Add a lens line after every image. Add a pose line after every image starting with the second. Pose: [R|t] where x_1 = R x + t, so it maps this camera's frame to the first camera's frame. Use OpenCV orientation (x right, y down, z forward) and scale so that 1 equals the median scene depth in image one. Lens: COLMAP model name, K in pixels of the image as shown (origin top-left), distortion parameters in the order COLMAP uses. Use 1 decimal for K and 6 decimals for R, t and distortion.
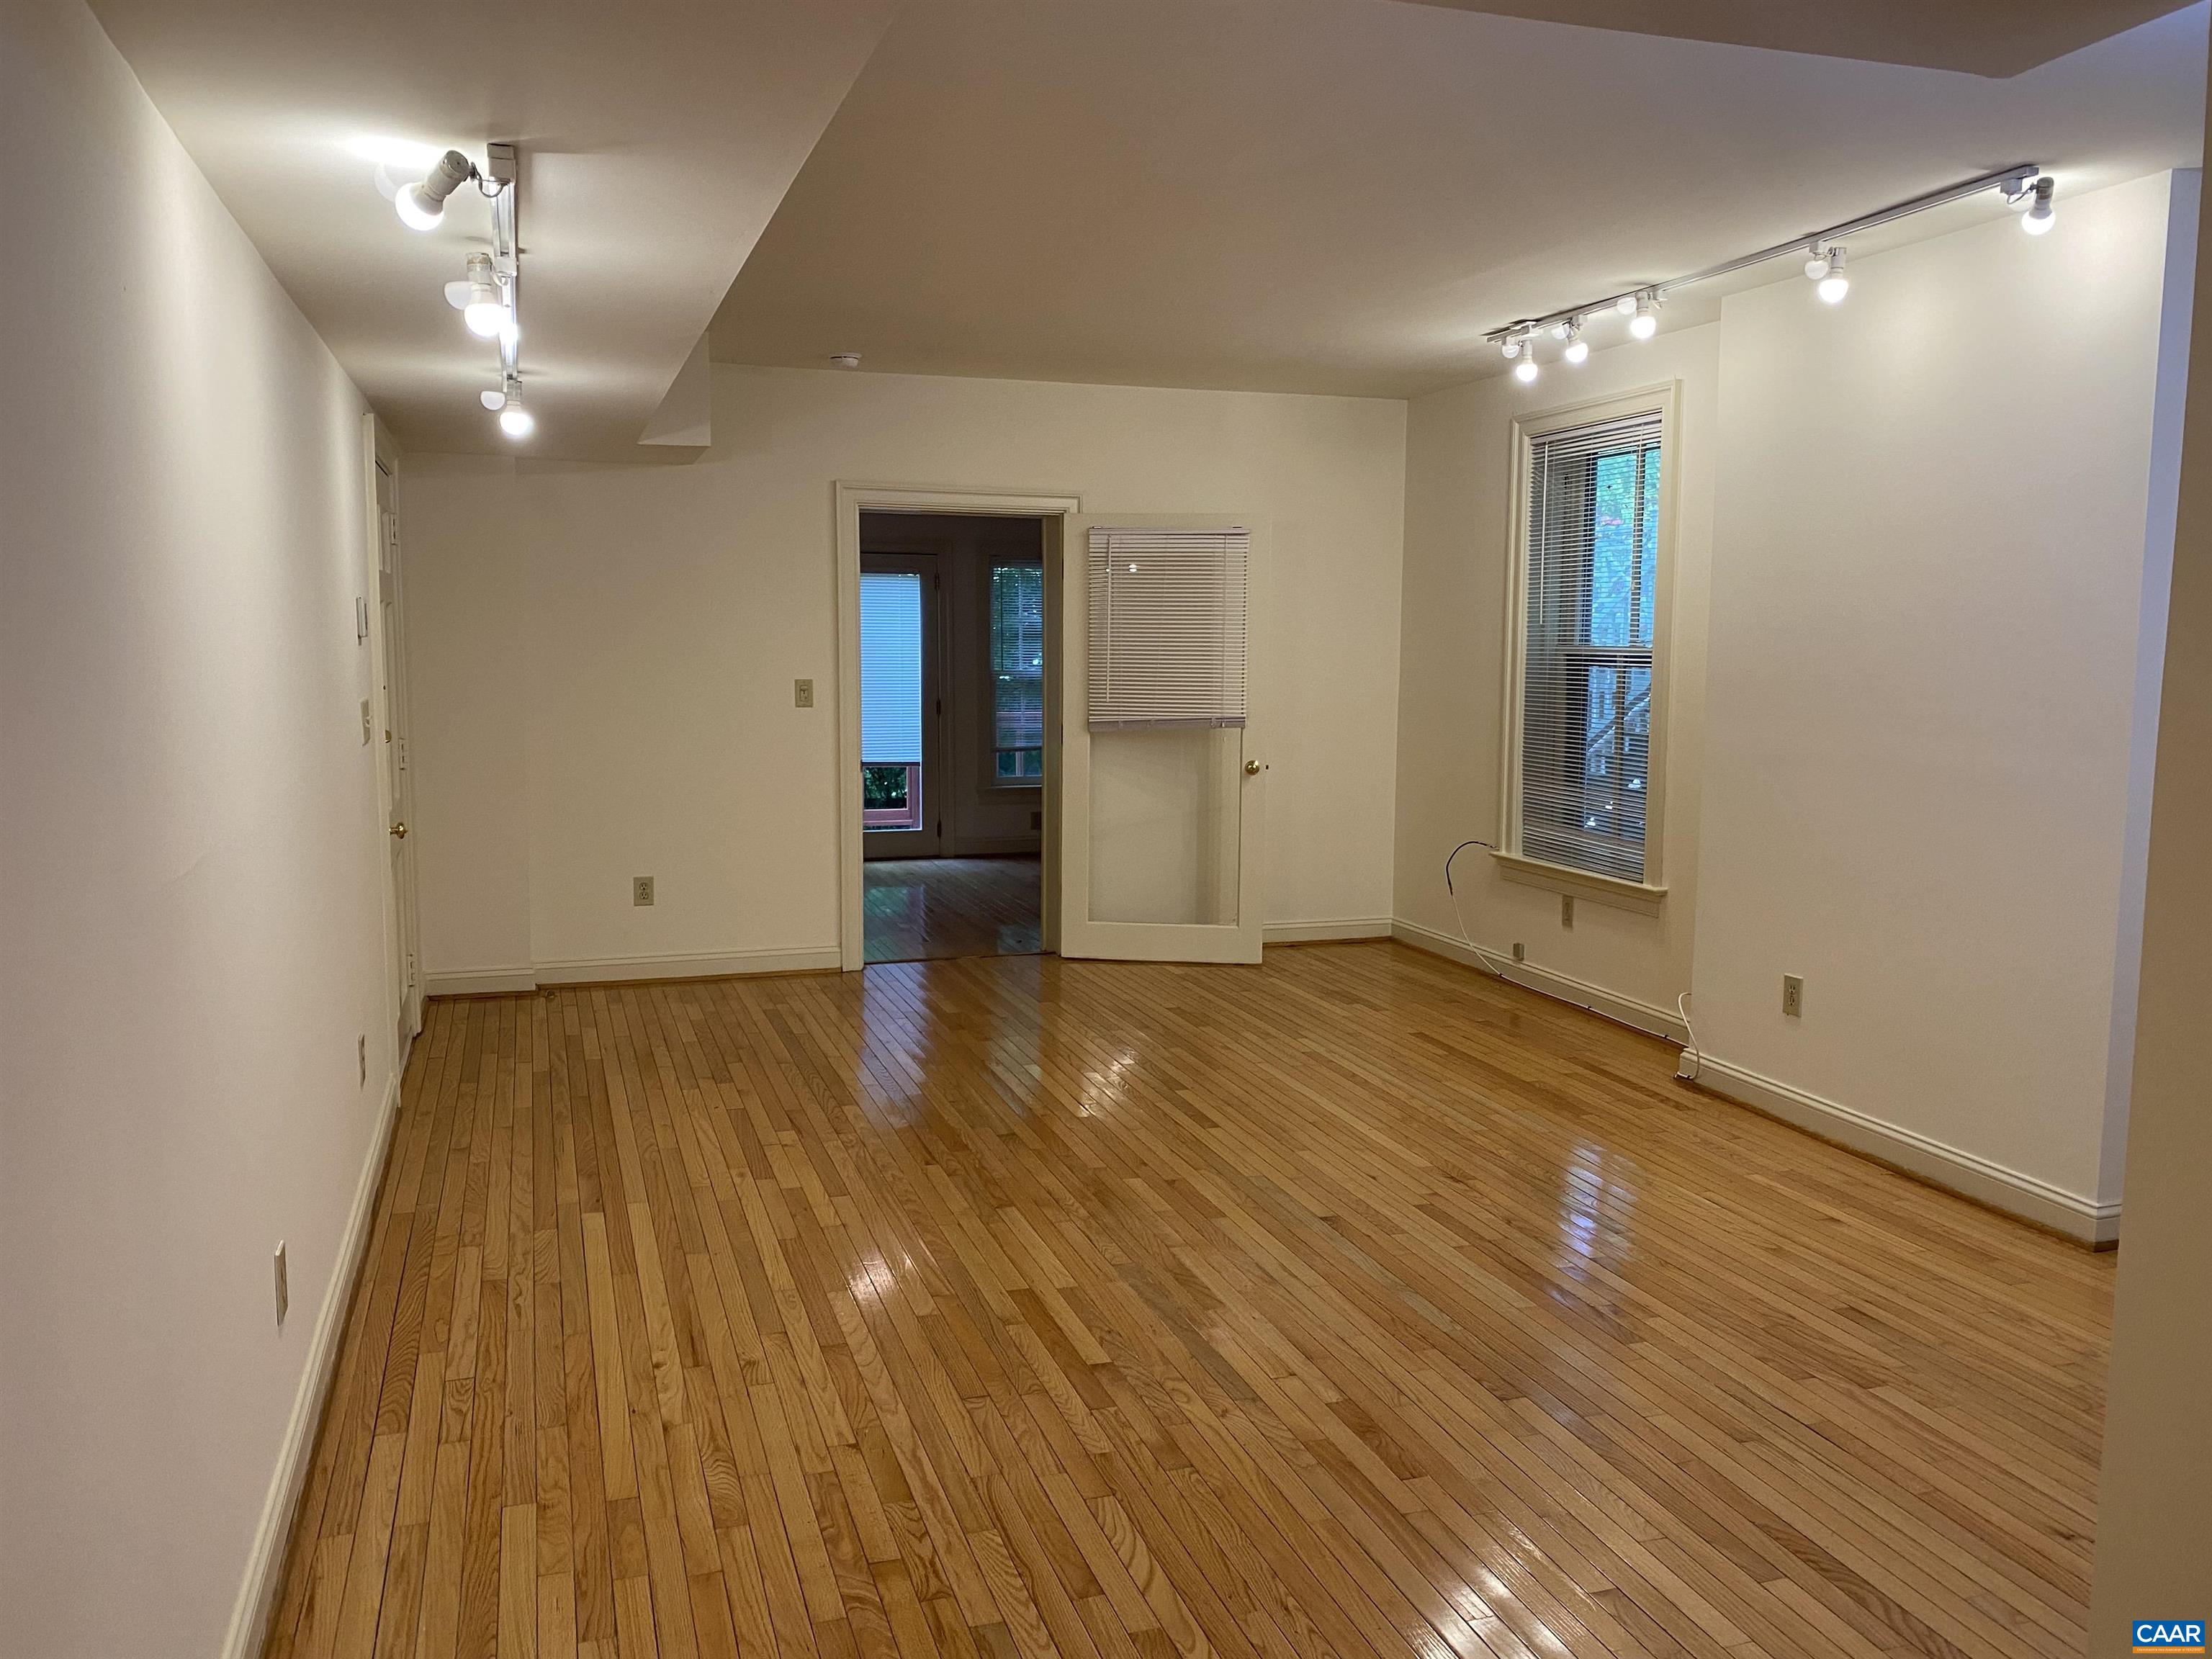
lens RADIAL K [[1705.6, 0, 1099.7], [0, 1705.6, 821.3], [0, 0, 1]] dist [0.039022, -0.028720]
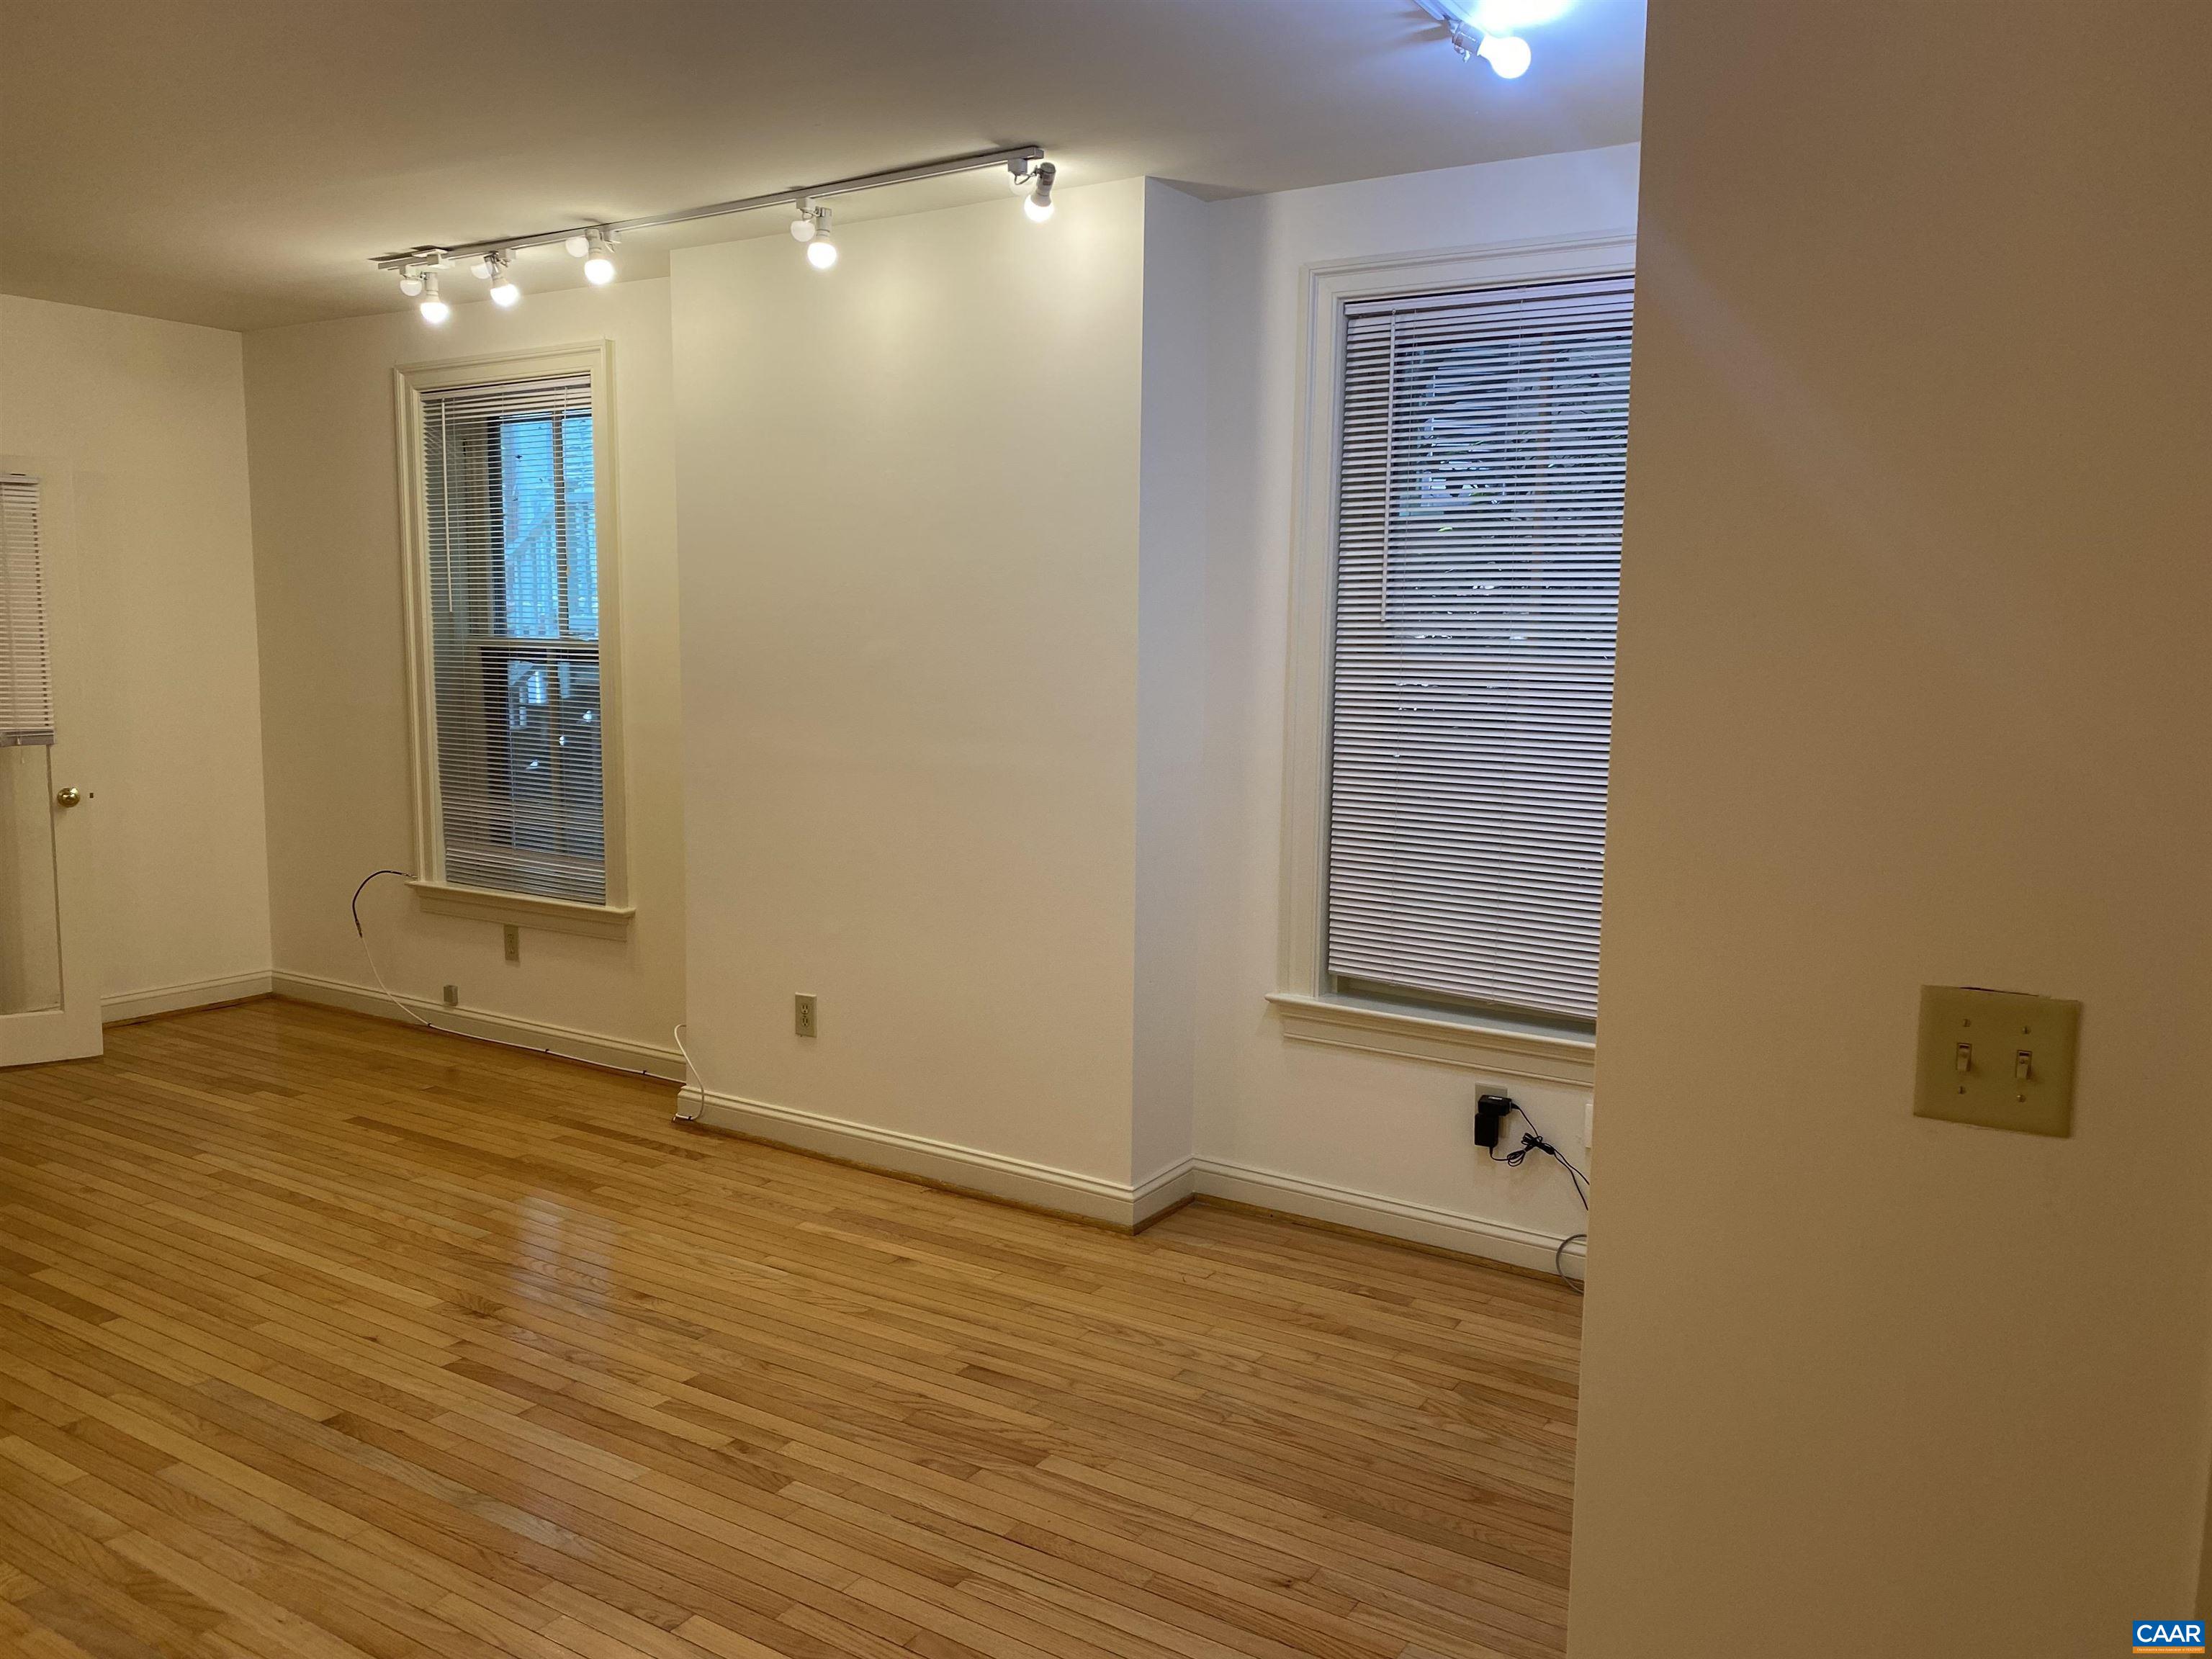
lens RADIAL K [[1705.8, 0, 1085.0], [0, 1705.8, 823.4], [0, 0, 1]] dist [0.026942, -0.015557]
pose [[0.779641, -0.071820, 0.622095, -0.051943], [0.064794, 0.997321, 0.033936, -0.027153], [-0.622866, 0.013850, 0.782206, 0.195154]]
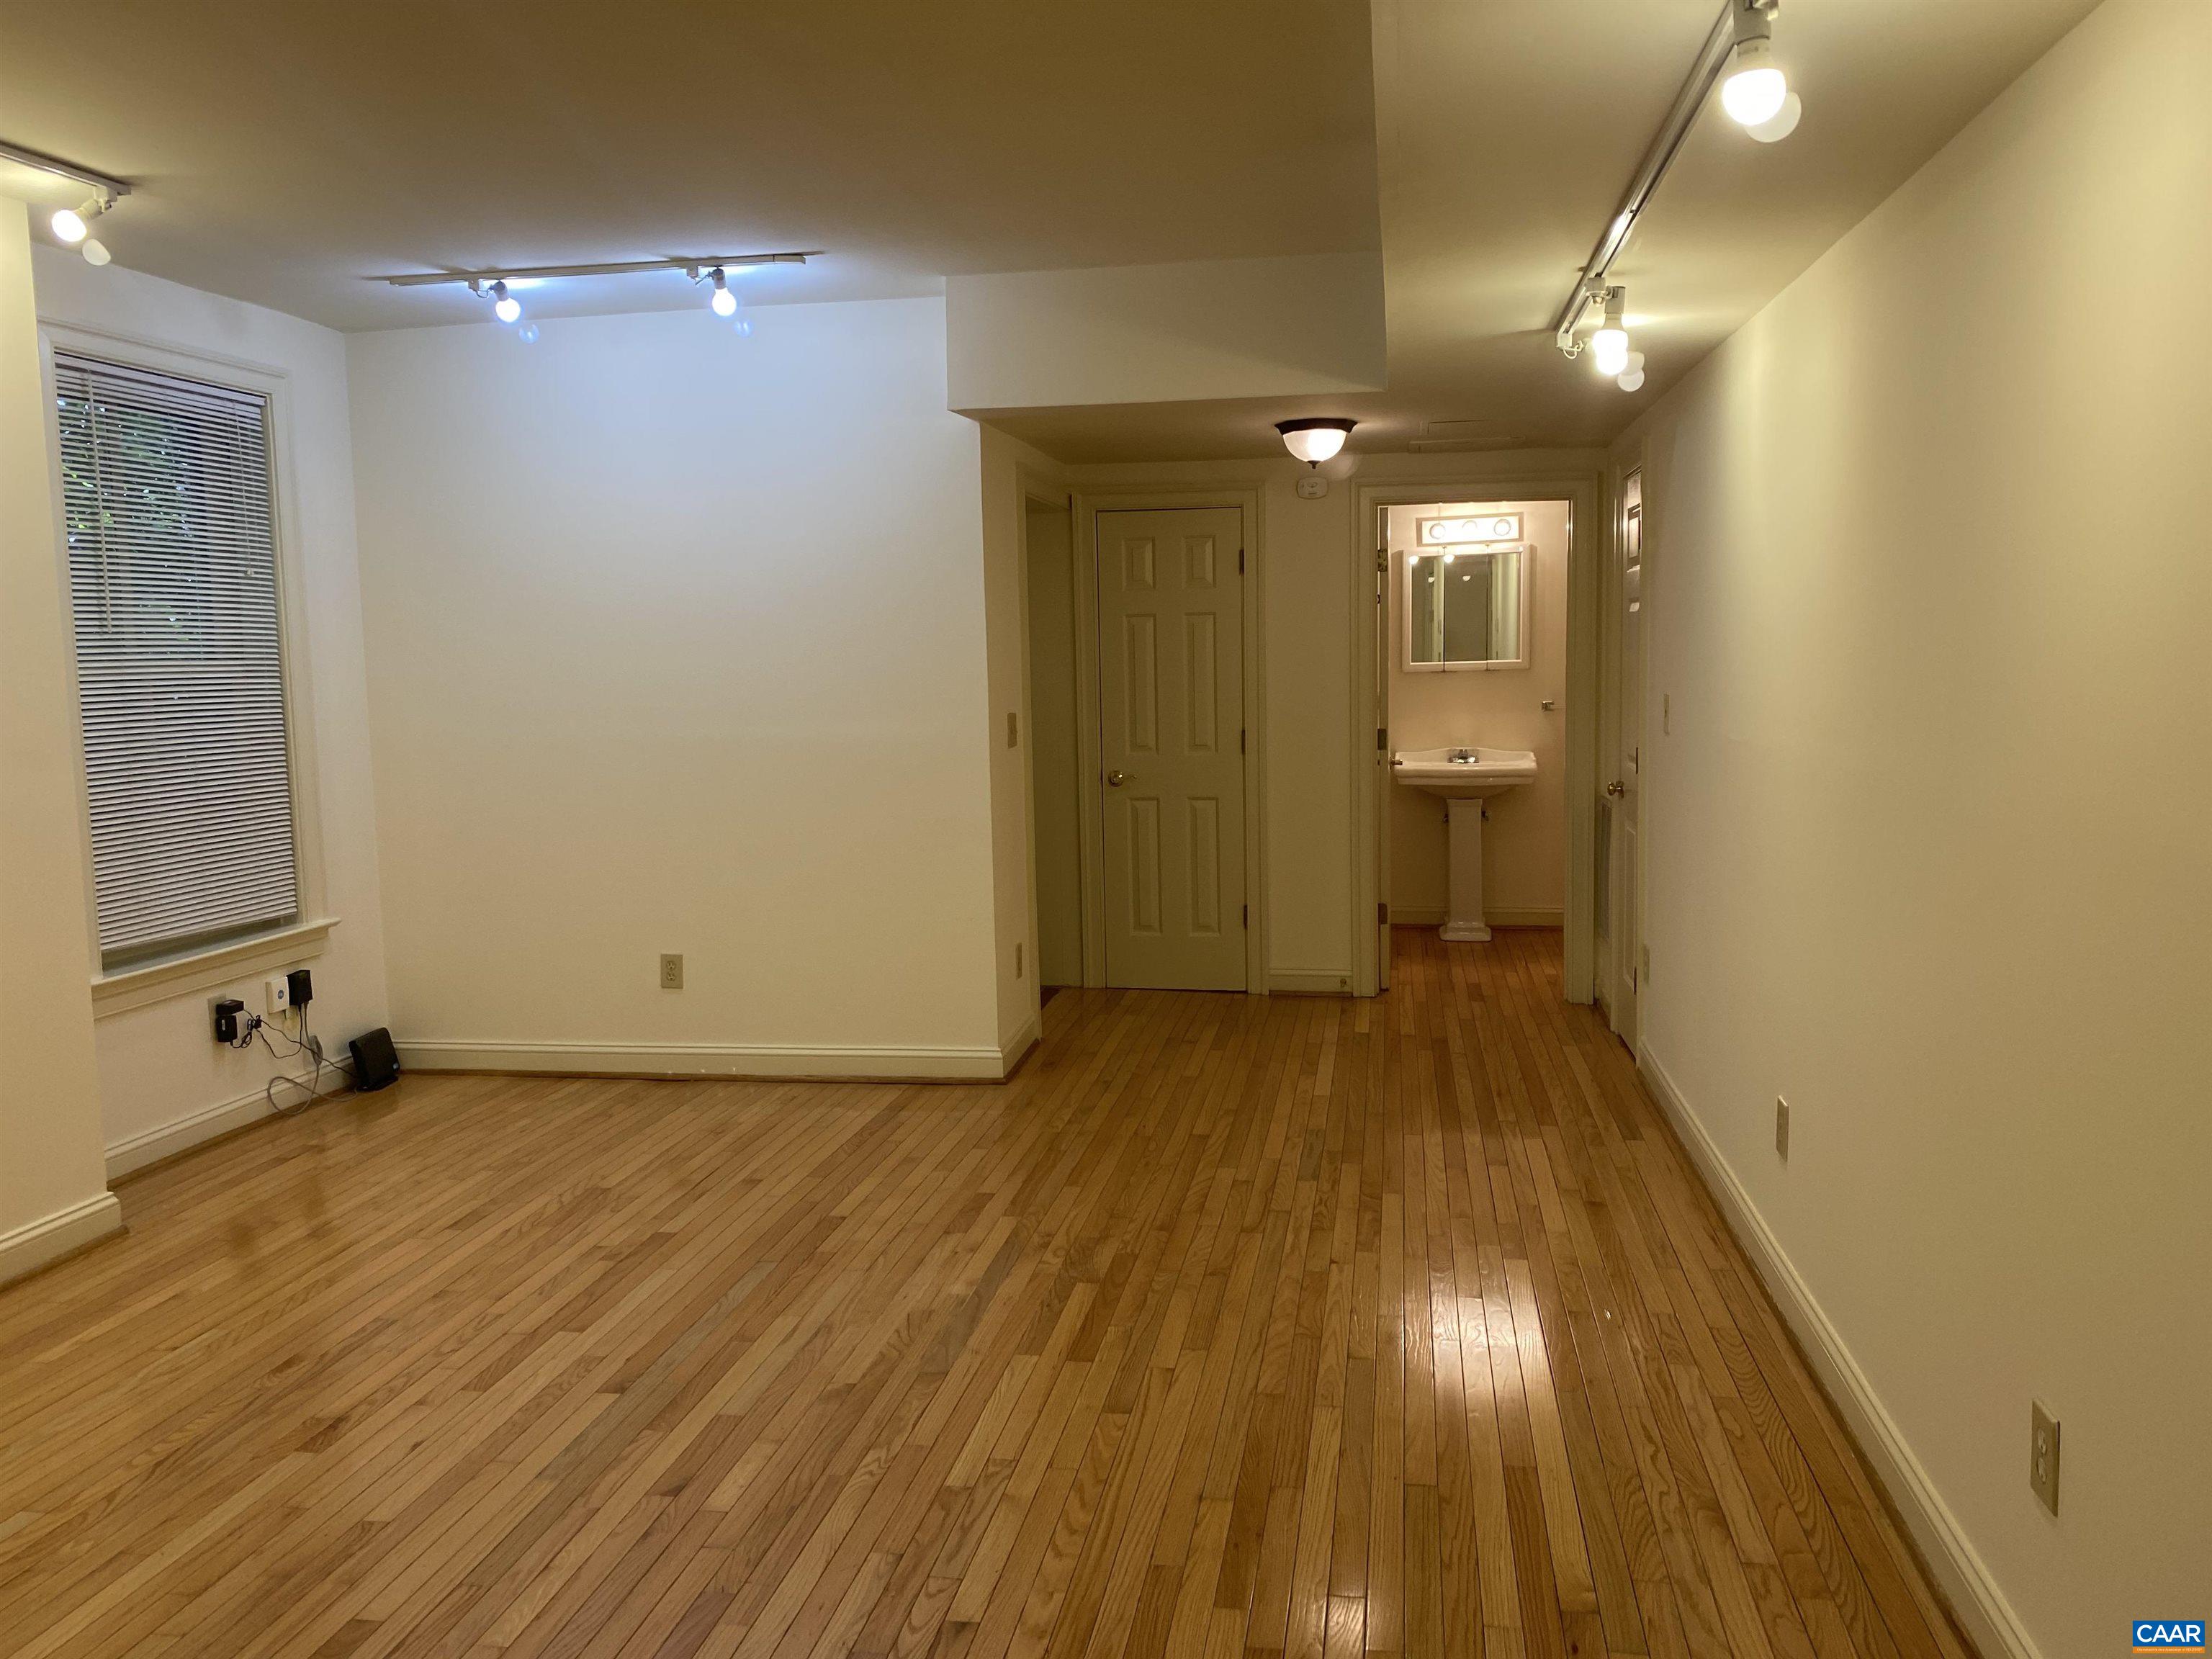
lens RADIAL K [[1713.5, 0, 1101.4], [0, 1713.5, 826.4], [0, 0, 1]] dist [0.058865, -0.103564]
pose [[-0.881080, -0.036650, 0.471544, -0.382785], [0.070684, 0.975593, 0.207899, -0.148545], [-0.467655, 0.216506, -0.856985, 1.388145]]
